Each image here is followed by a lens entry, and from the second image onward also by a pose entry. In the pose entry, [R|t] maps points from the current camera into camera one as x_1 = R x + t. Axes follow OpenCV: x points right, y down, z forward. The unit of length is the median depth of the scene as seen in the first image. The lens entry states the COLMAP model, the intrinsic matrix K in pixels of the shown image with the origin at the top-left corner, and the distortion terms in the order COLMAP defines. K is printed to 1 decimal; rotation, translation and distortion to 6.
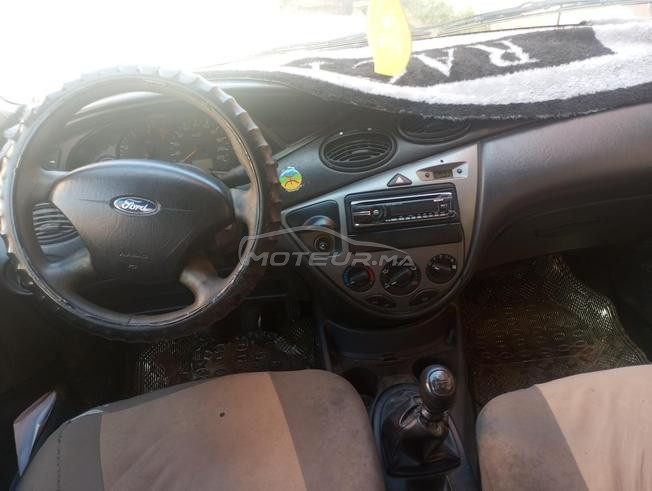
lens RADIAL K [[547.6, 0, 326.0], [0, 547.6, 245.5], [0, 0, 1]] dist [-0.004348, -0.001986]
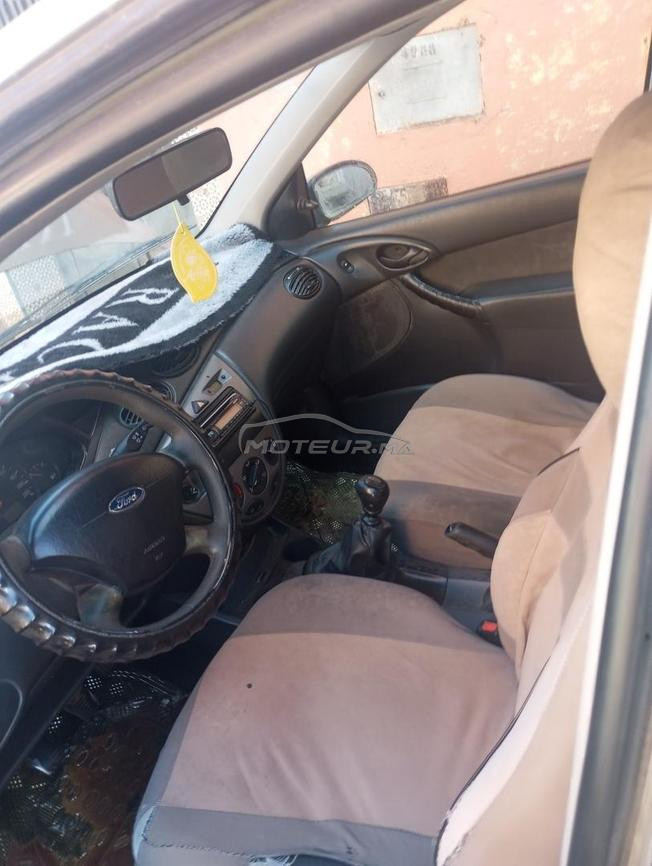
lens RADIAL K [[727.4, 0, 326.0], [0, 727.4, 433.0], [0, 0, 1]] dist [-0.004348, -0.001986]
pose [[0.456094, -0.455439, 0.764561, -0.860457], [0.629723, 0.772227, 0.084348, -0.039553], [-0.628830, 0.442991, 0.639009, -0.043159]]
